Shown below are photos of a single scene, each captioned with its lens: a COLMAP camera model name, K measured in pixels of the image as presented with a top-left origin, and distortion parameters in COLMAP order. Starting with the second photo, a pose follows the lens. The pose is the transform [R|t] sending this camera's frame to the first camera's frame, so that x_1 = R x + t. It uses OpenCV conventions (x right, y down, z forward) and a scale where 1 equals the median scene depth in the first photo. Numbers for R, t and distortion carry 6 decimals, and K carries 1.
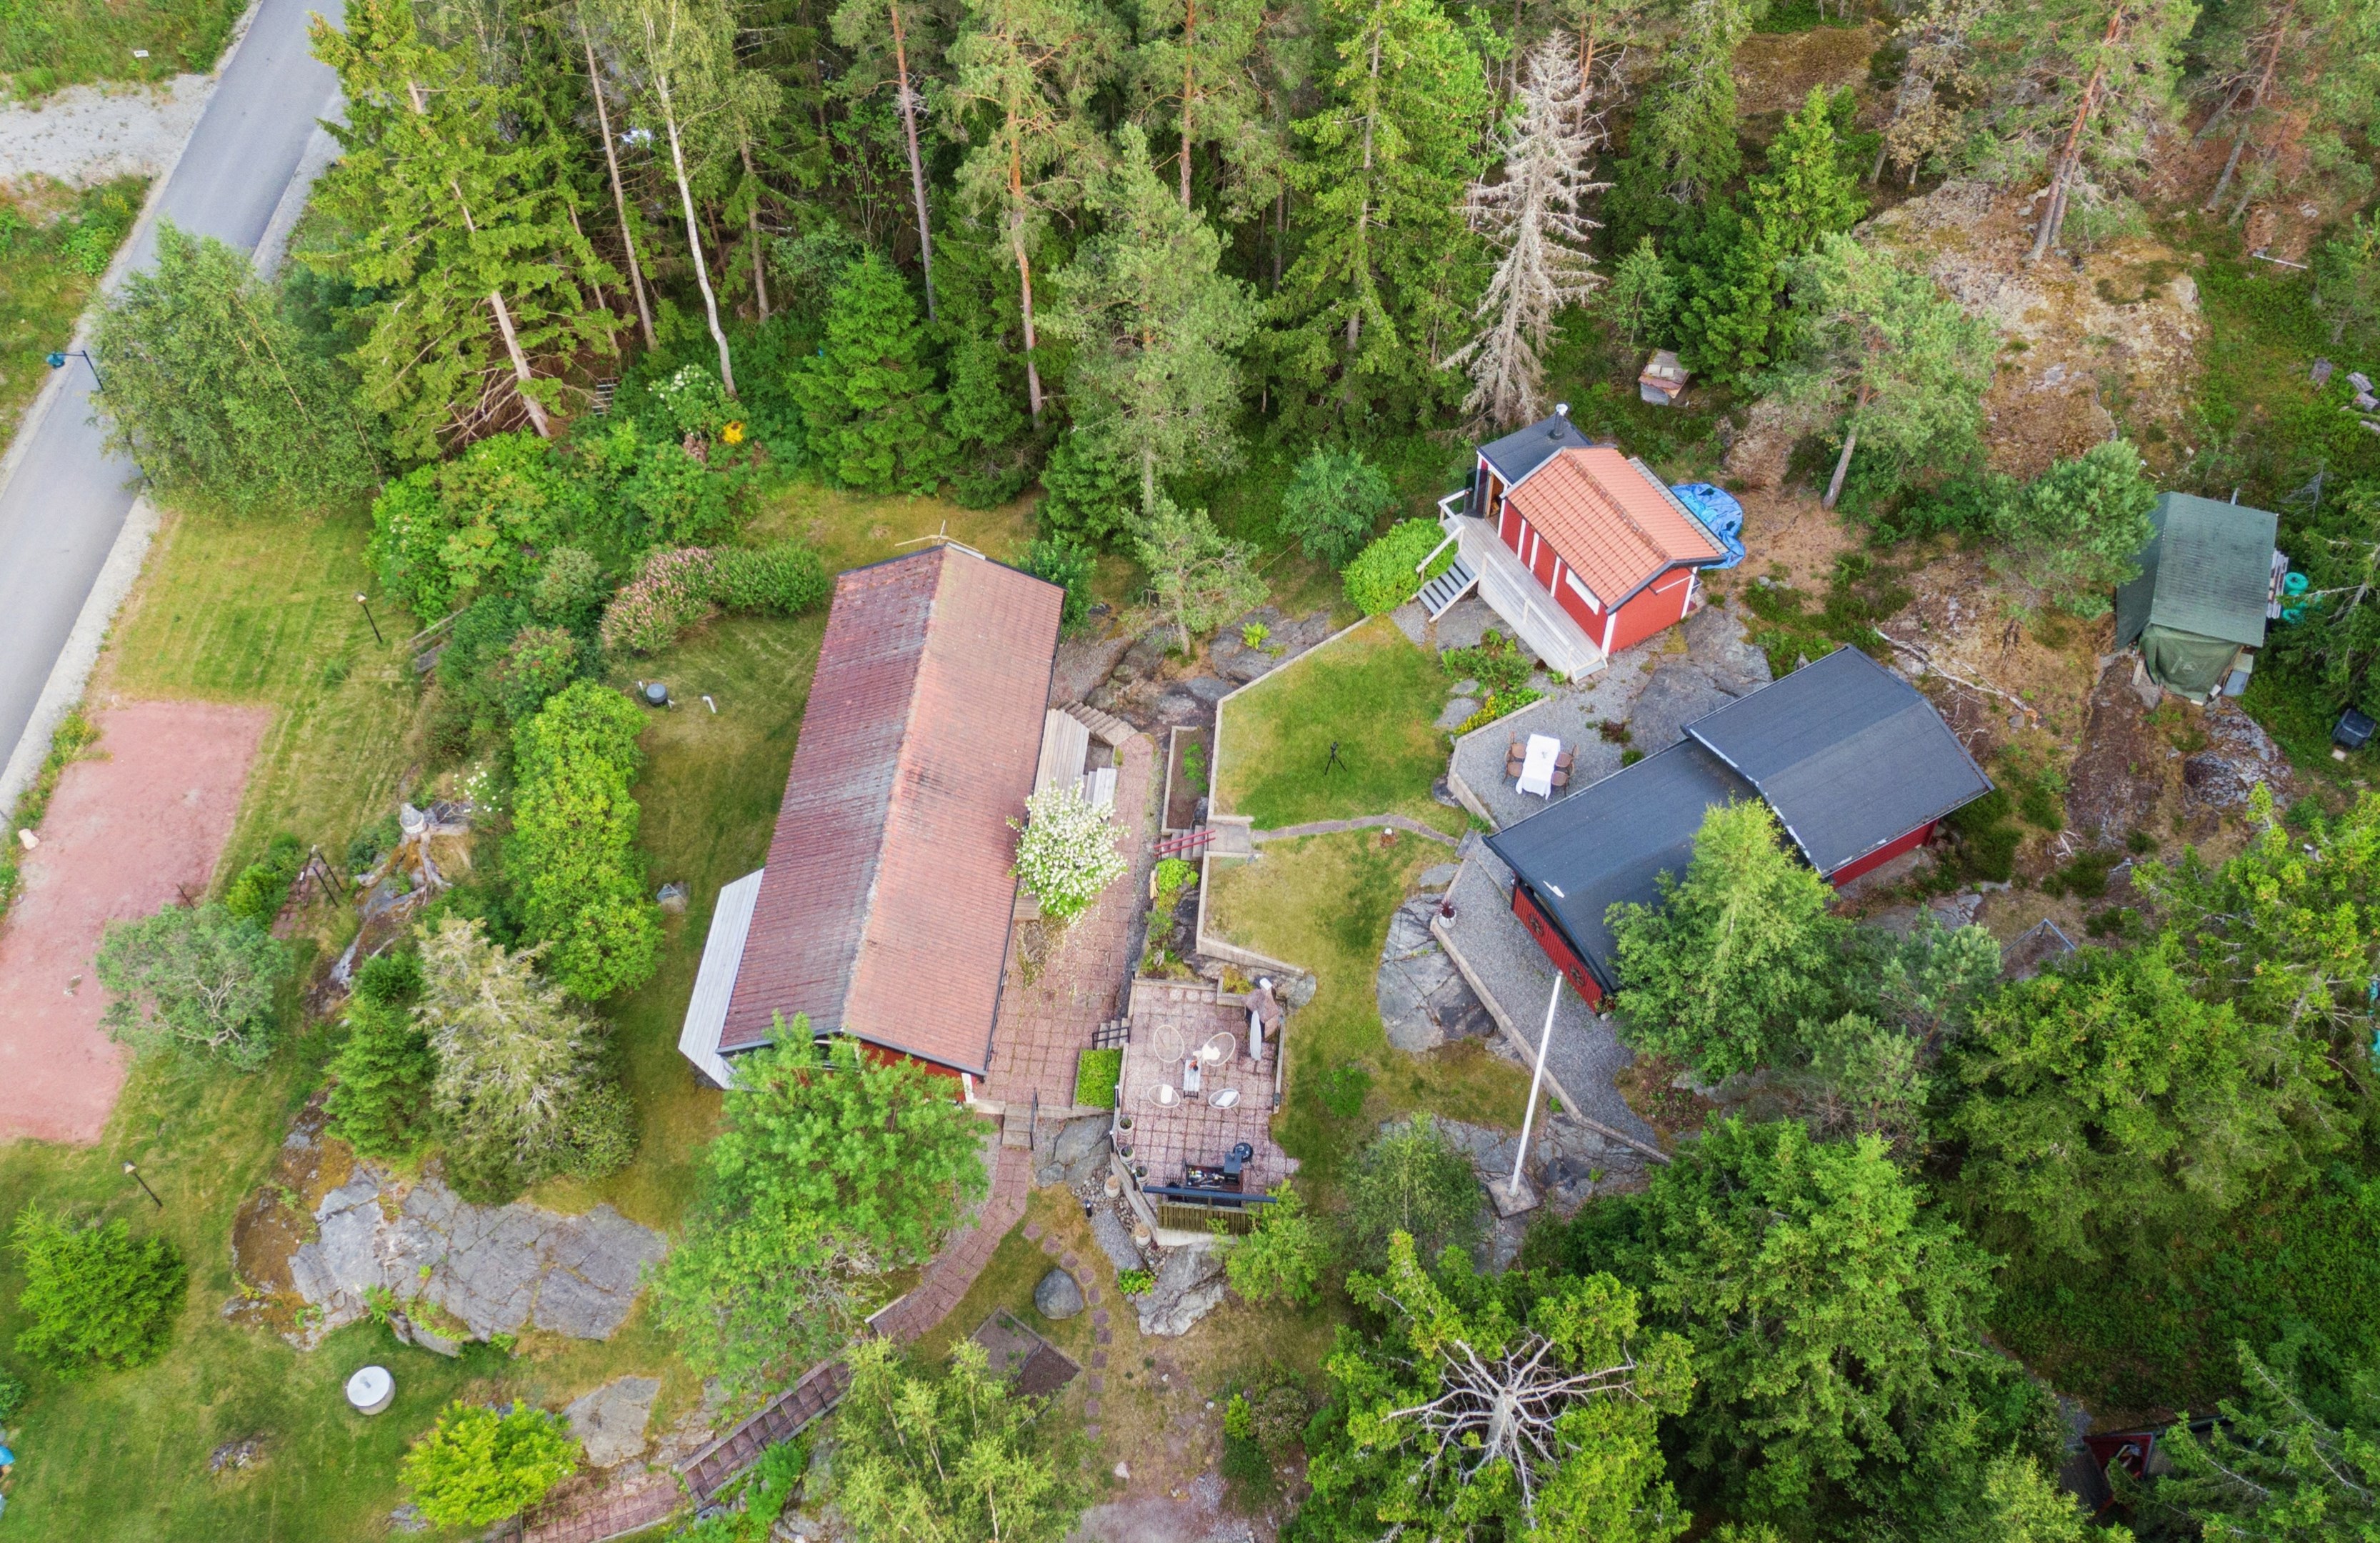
lens RADIAL K [[2441.8, 0, 1190.0], [0, 2441.8, 771.5], [0, 0, 1]] dist [-0.000665, -0.000246]
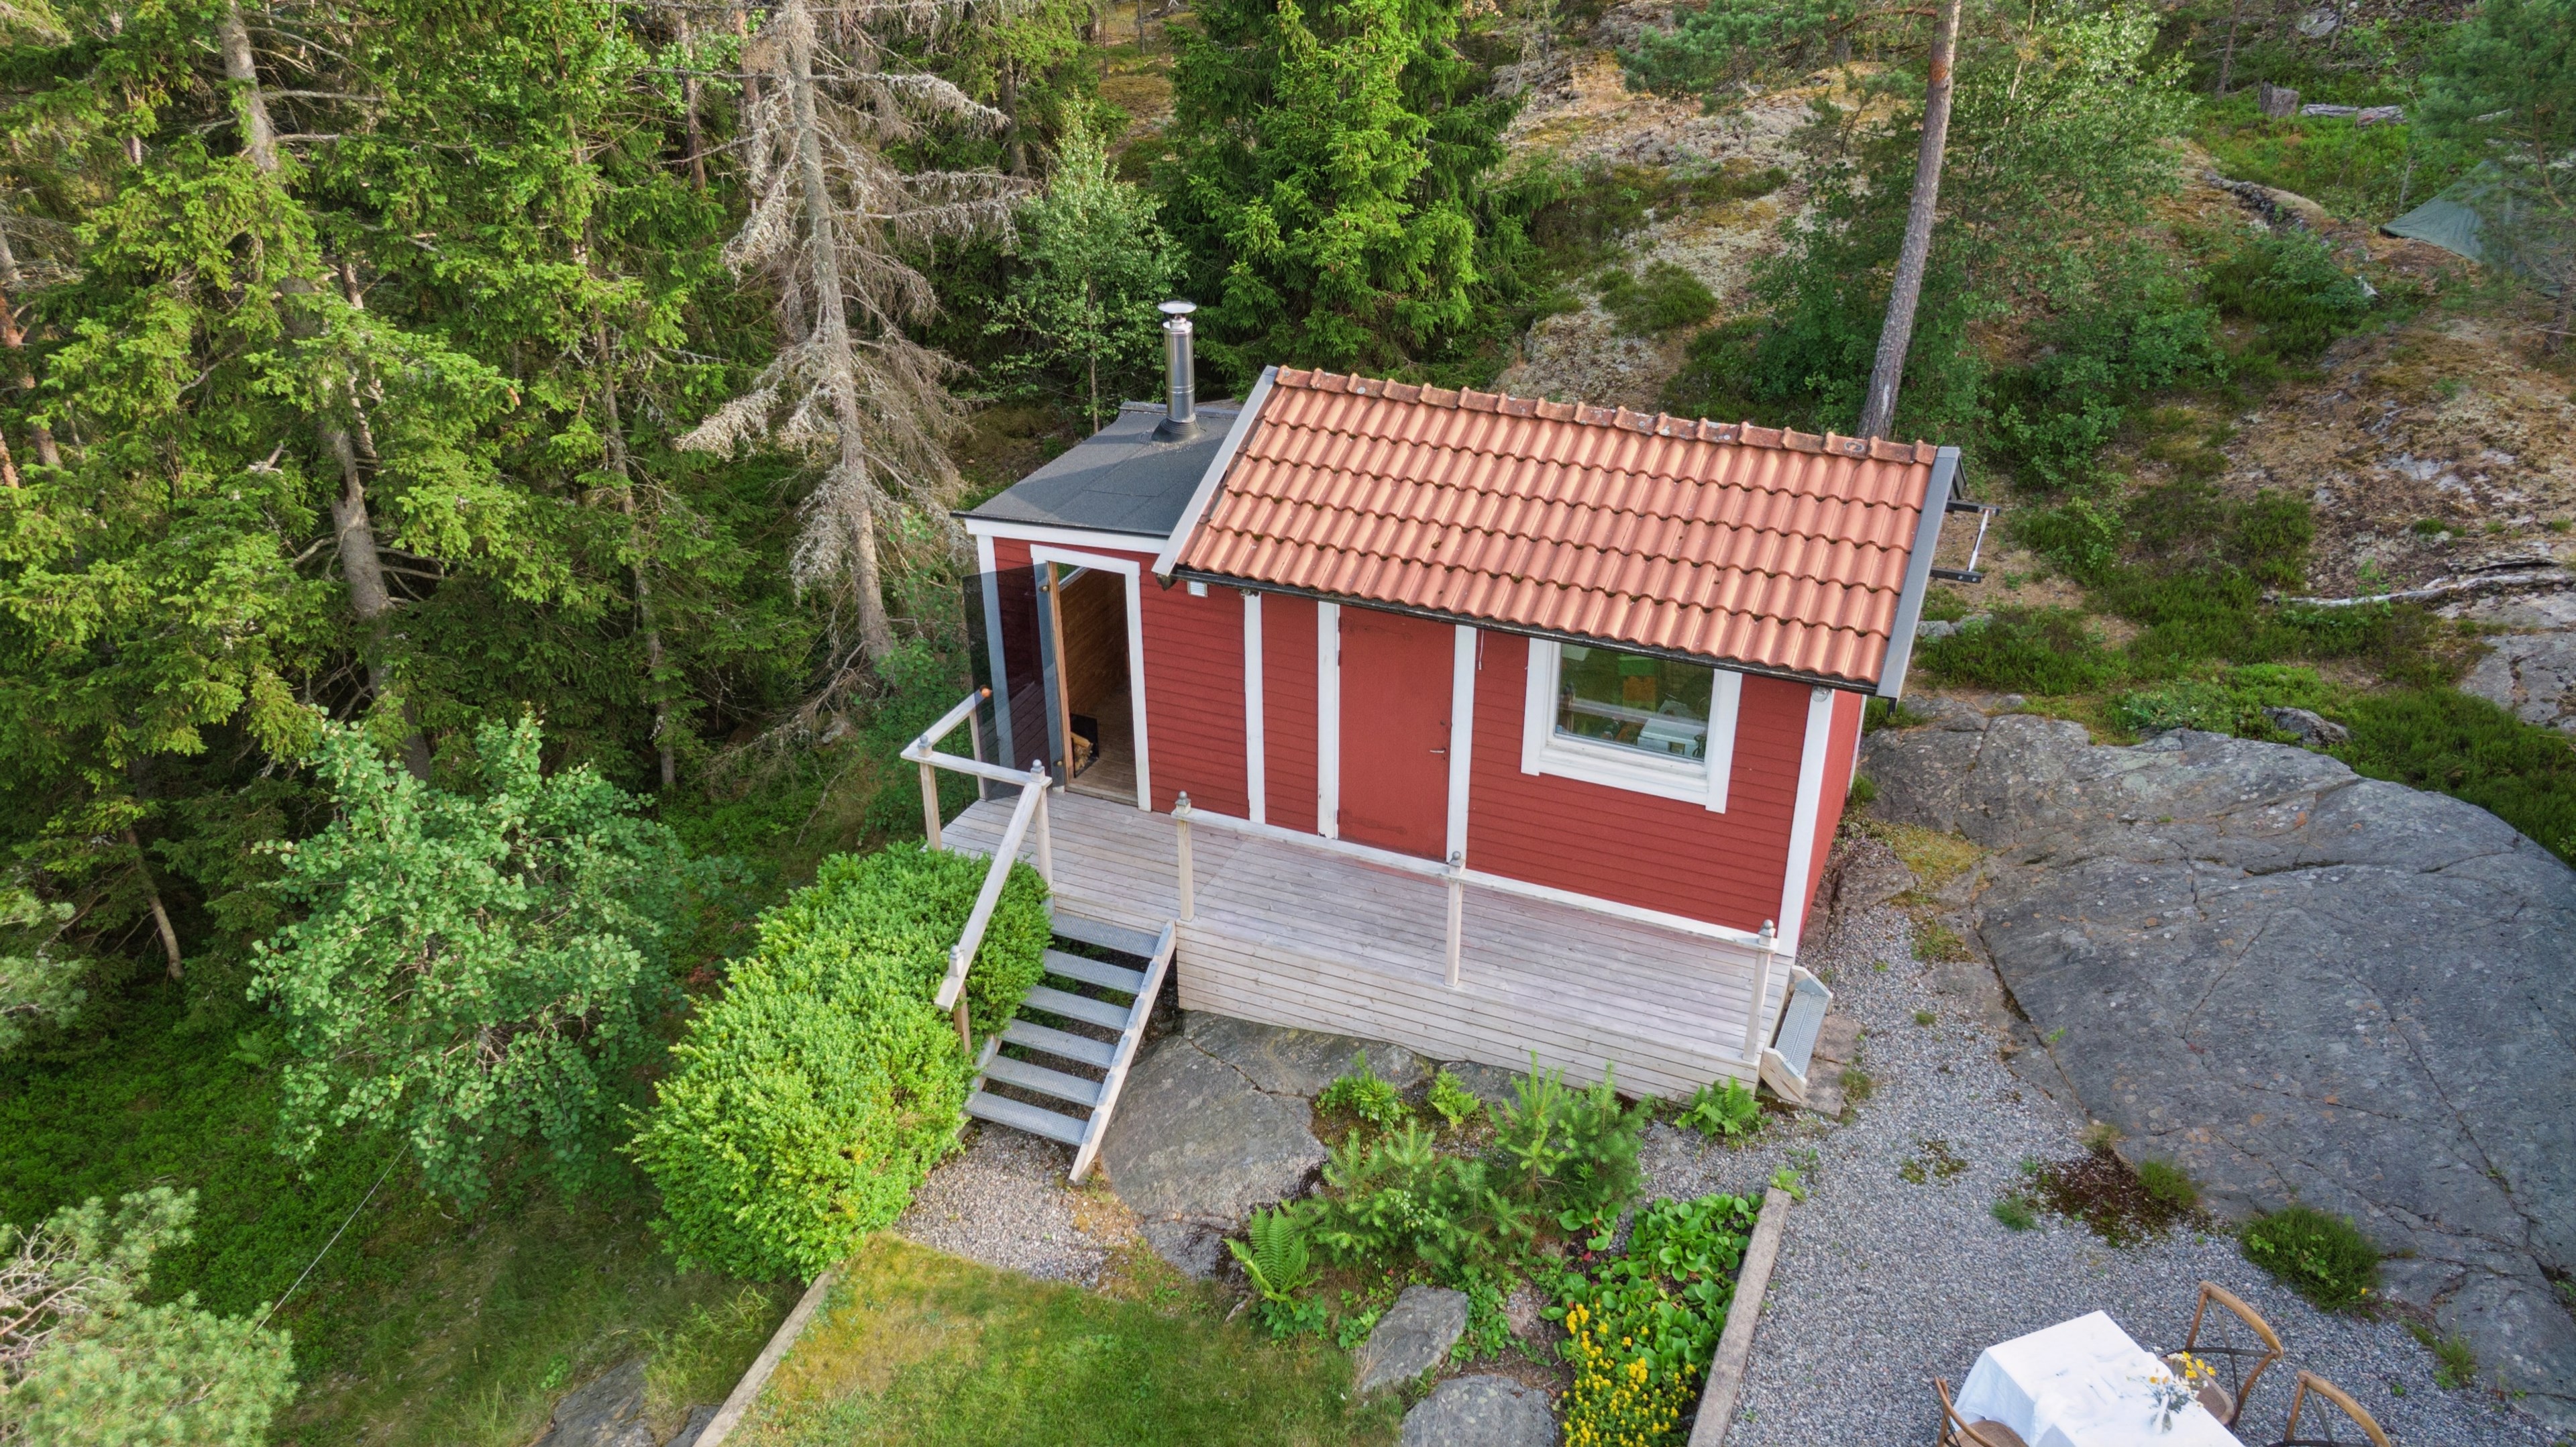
lens RADIAL K [[1848.0, 0, 1288.0], [0, 1848.0, 723.5], [0, 0, 1]] dist [0.006220, 0.001775]
pose [[0.801605, -0.272712, 0.532031, 0.031061], [0.468957, 0.838784, -0.276623, -0.039146], [-0.370821, 0.471242, 0.800264, 0.828079]]
